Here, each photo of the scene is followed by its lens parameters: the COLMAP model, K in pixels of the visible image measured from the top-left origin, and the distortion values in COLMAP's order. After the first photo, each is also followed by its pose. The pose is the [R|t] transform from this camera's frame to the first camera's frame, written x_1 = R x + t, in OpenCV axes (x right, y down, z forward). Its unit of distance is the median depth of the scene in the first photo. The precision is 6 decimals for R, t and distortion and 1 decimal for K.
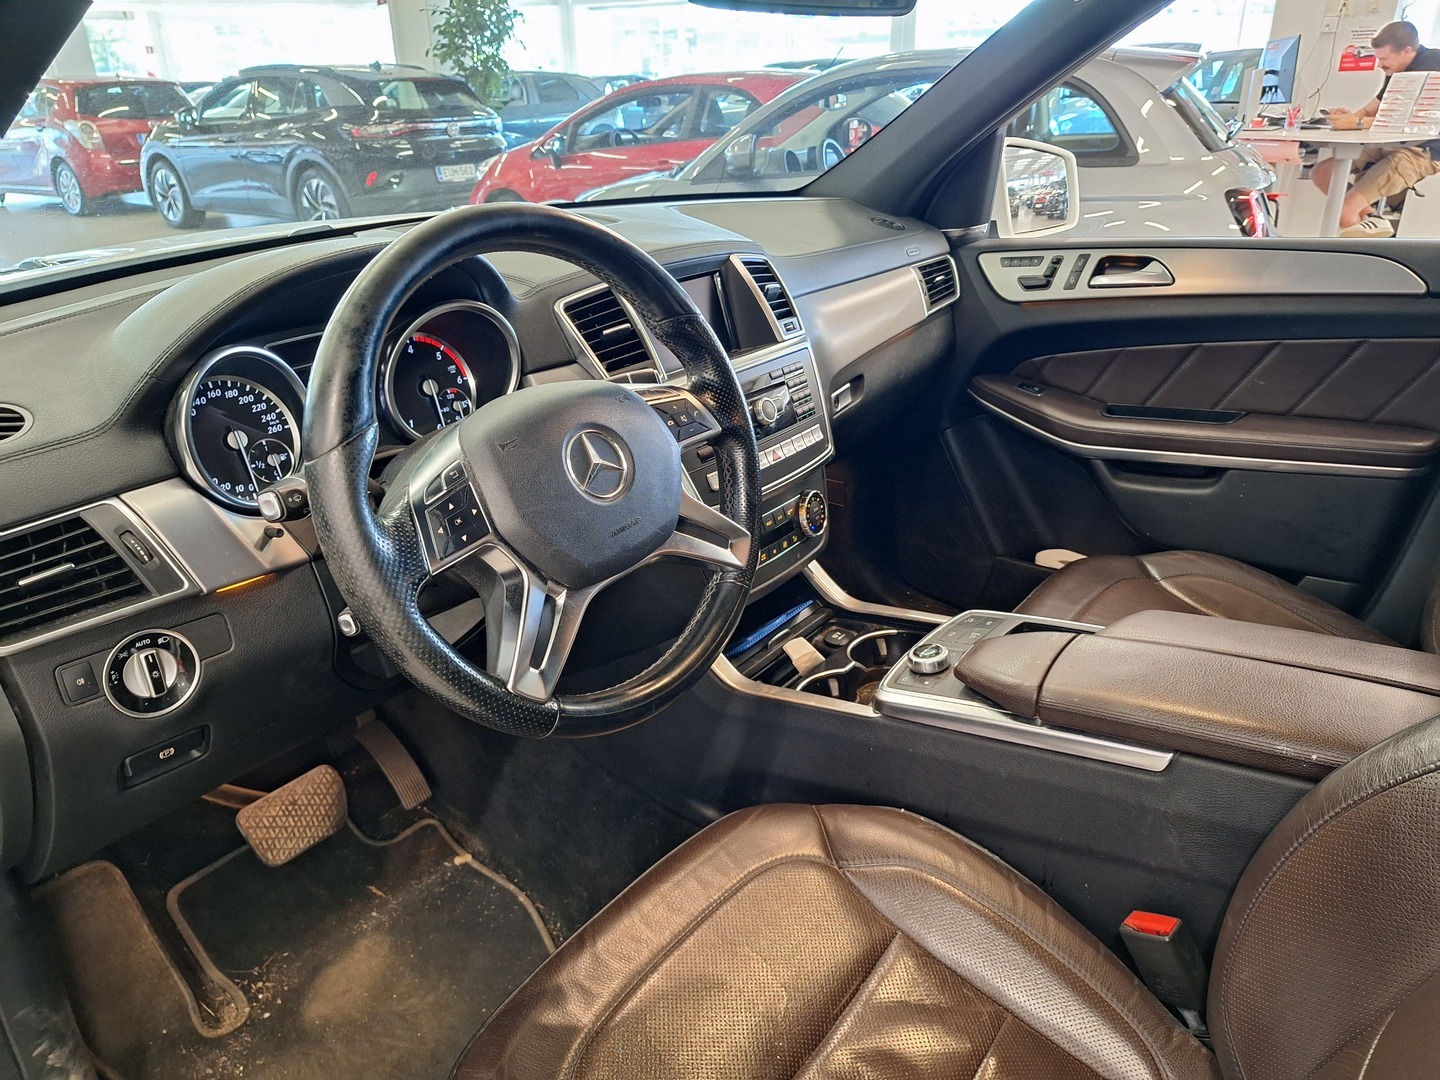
lens RADIAL K [[968.5, 0, 720.0], [0, 968.5, 540.0], [0, 0, 1]] dist [-0.003058, -0.003325]
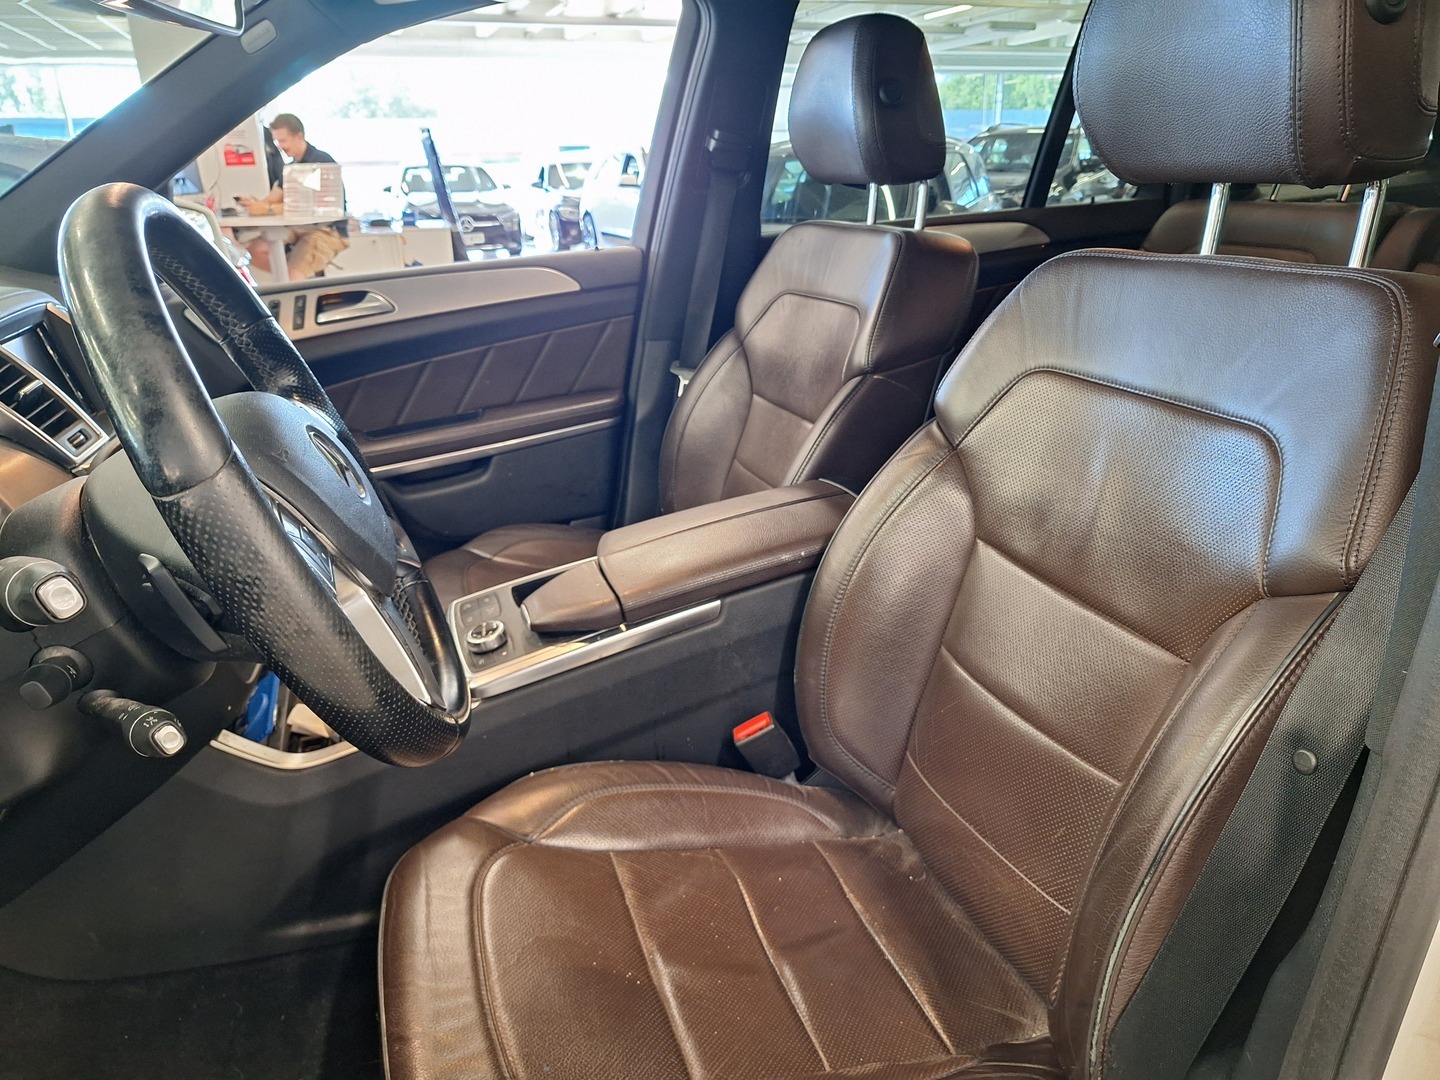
lens RADIAL K [[968.5, 0, 720.0], [0, 968.5, 540.0], [0, 0, 1]] dist [-0.003058, -0.003325]
pose [[0.553143, -0.287116, 0.782047, -0.275460], [0.352214, 0.931308, 0.092793, 0.011273], [-0.754970, 0.224120, 0.616272, 0.085792]]
